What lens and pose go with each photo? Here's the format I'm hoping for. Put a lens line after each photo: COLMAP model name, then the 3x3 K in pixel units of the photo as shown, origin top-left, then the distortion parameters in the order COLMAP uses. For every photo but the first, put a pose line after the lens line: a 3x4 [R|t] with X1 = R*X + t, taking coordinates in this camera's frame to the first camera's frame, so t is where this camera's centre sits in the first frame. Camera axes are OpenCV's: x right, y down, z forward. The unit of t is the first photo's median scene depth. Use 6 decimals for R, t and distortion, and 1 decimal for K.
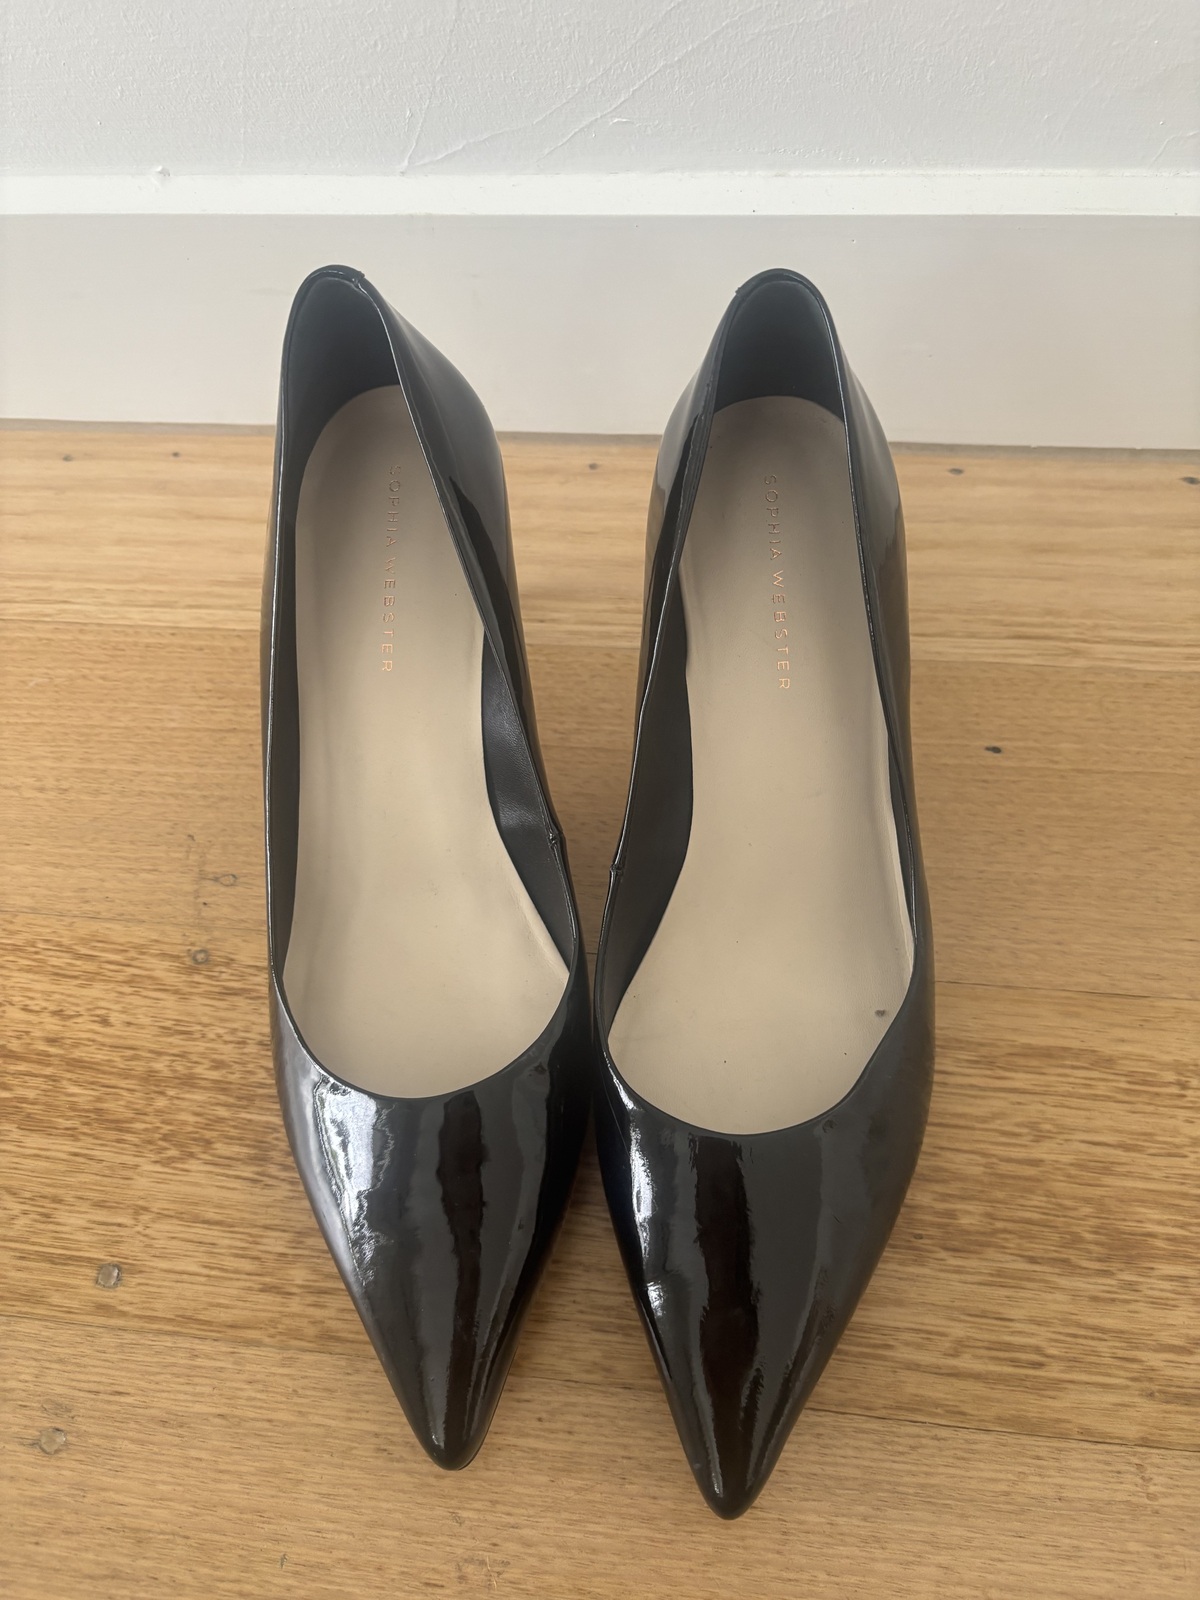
lens RADIAL K [[1262.2, 0, 572.0], [0, 1262.2, 804.2], [0, 0, 1]] dist [0.018897, -0.038178]
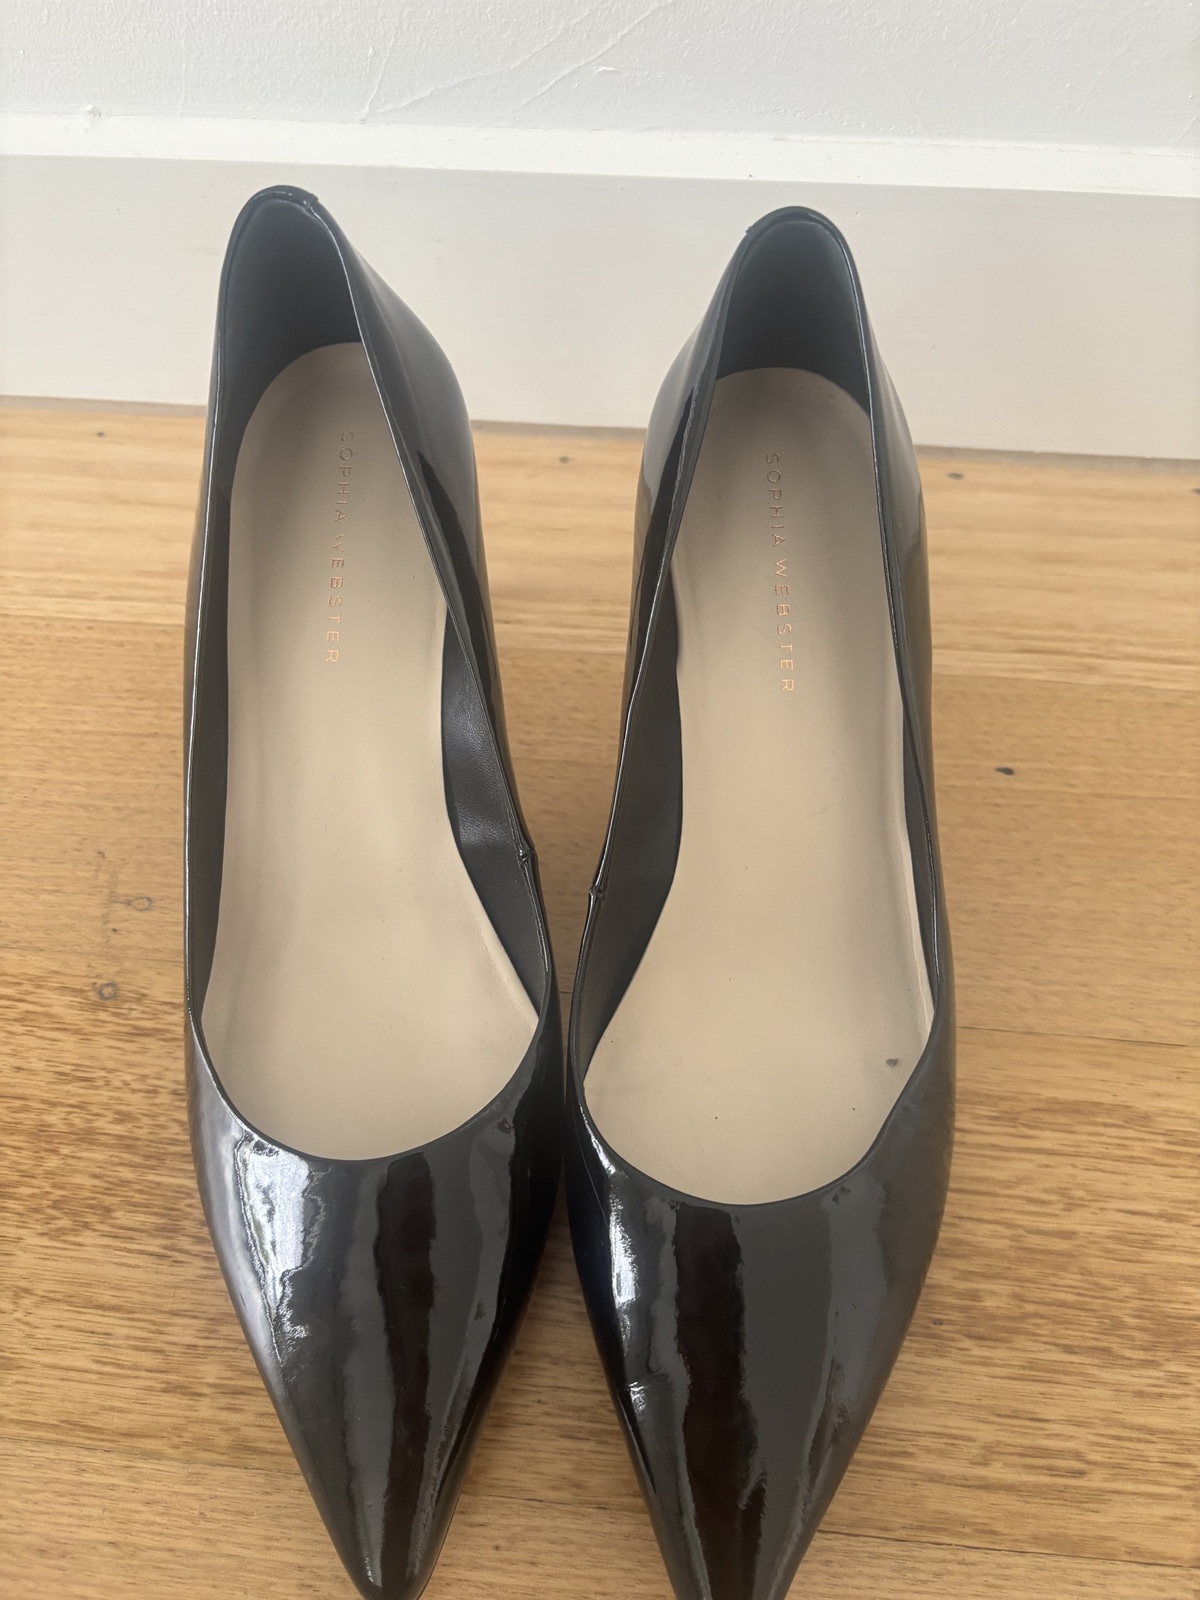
lens RADIAL K [[1262.2, 0, 586.1], [0, 1262.2, 806.7], [0, 0, 1]] dist [0.018897, -0.038178]
pose [[0.998258, 0.017844, 0.056230, -0.019876], [-0.015844, 0.999233, -0.035814, 0.022539], [-0.056826, 0.034861, 0.997775, 0.127388]]
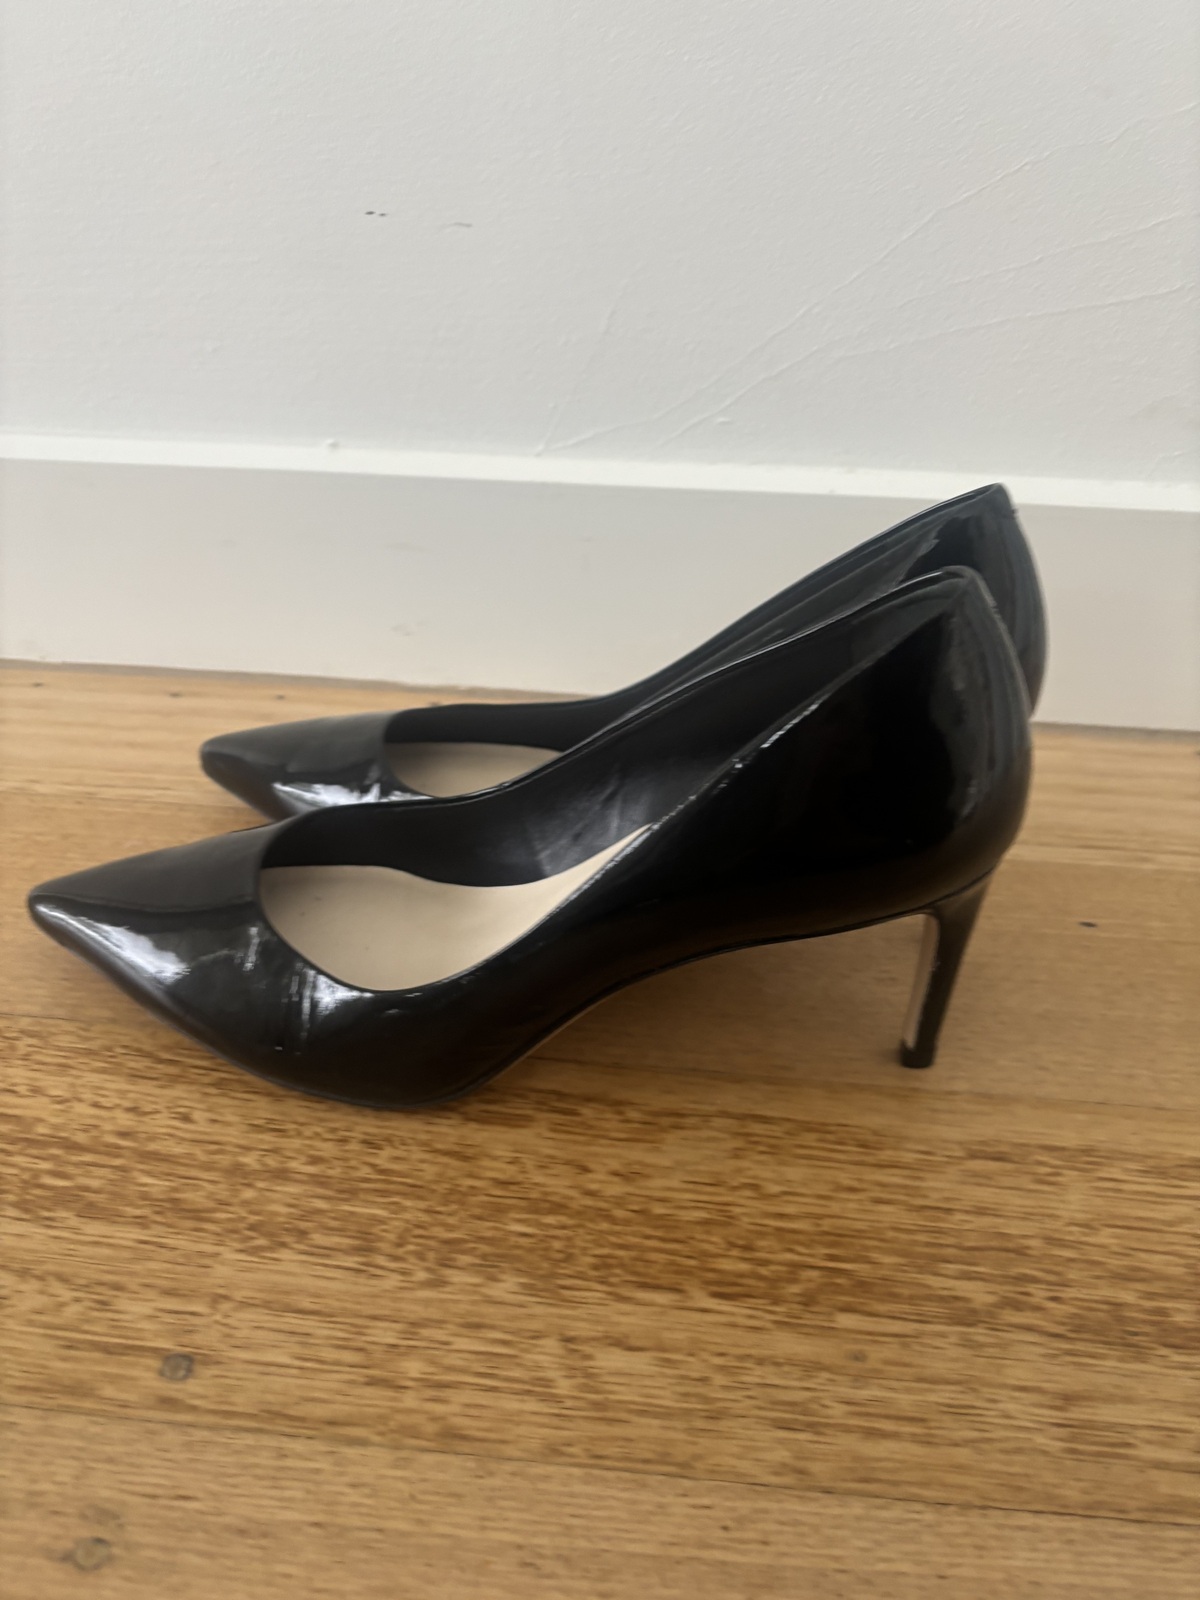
lens RADIAL K [[1262.2, 0, 577.4], [0, 1262.2, 780.8], [0, 0, 1]] dist [0.018897, -0.038178]
pose [[0.995525, 0.068952, 0.064613, -0.178958], [-0.032252, 0.890651, -0.453542, 0.380588], [-0.088820, 0.449429, 0.888890, 0.074421]]
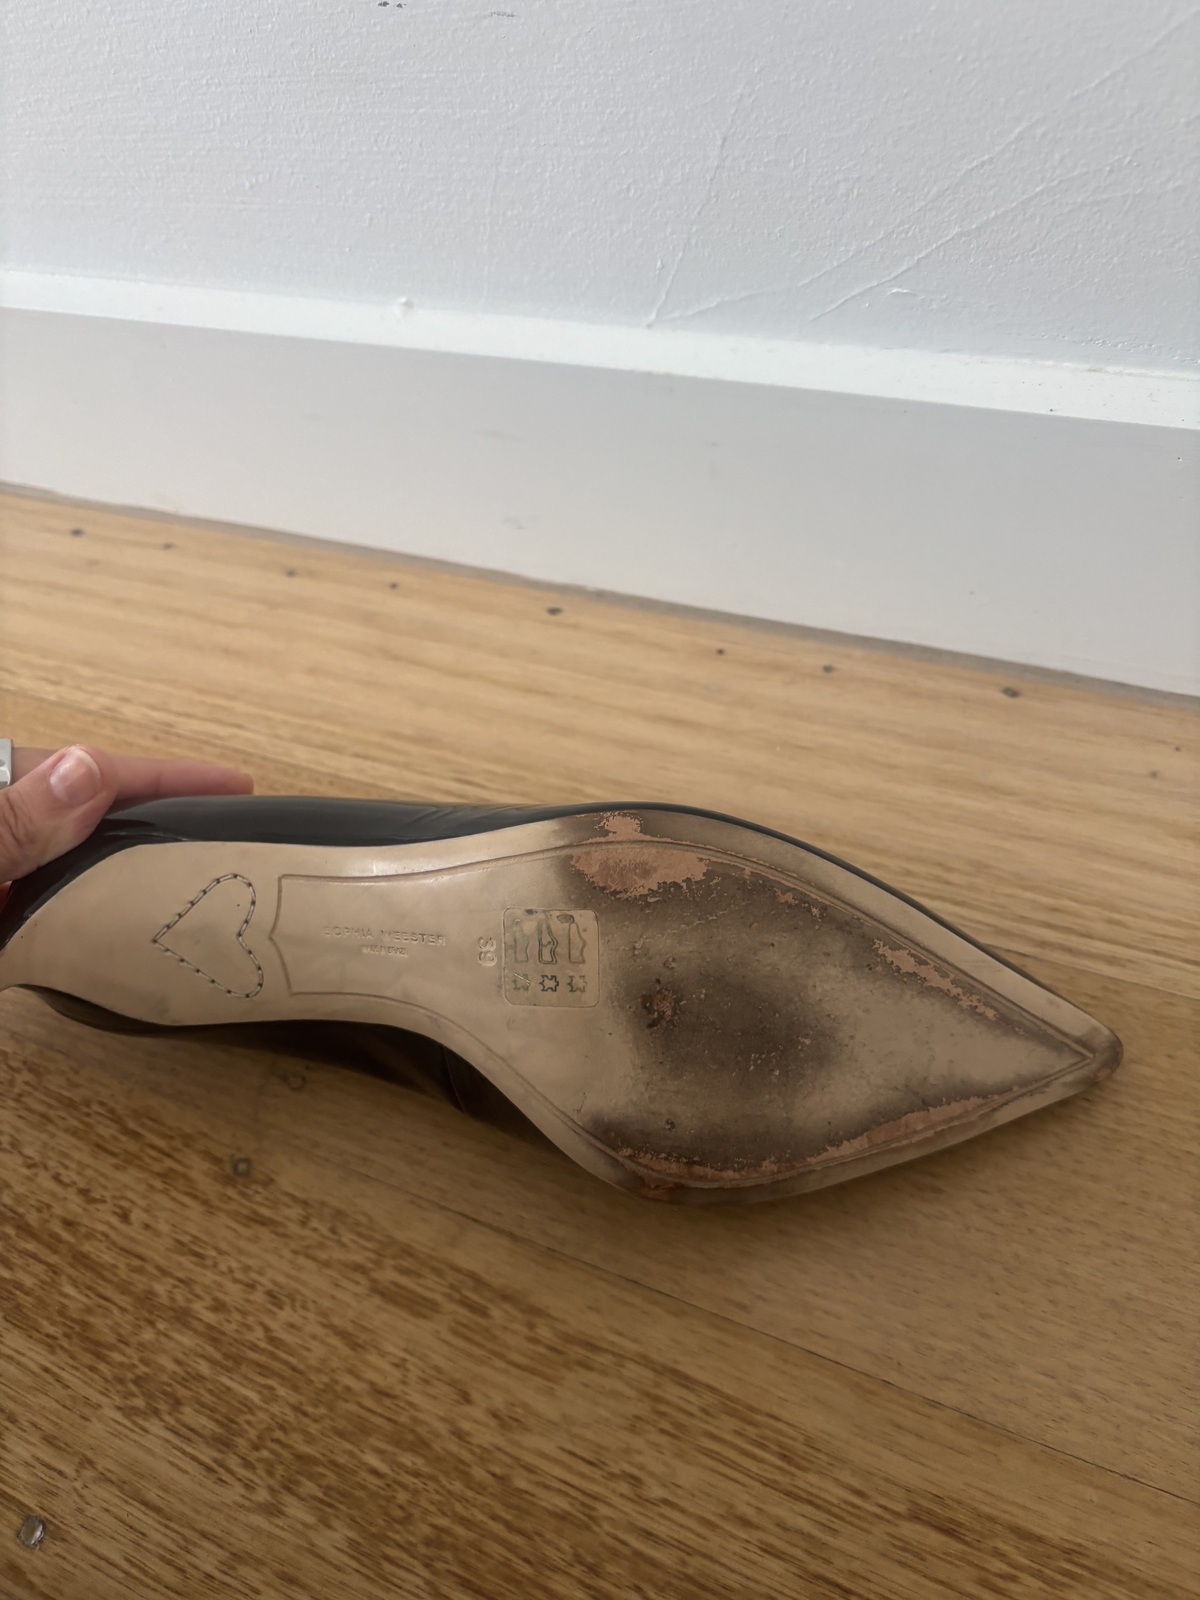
lens RADIAL K [[1262.2, 0, 575.2], [0, 1262.2, 795.1], [0, 0, 1]] dist [0.018897, -0.038178]
pose [[0.951514, 0.176025, -0.252261, 0.114593], [-0.193840, 0.979887, -0.047400, -0.149494], [0.238843, 0.094000, 0.966498, 0.195000]]
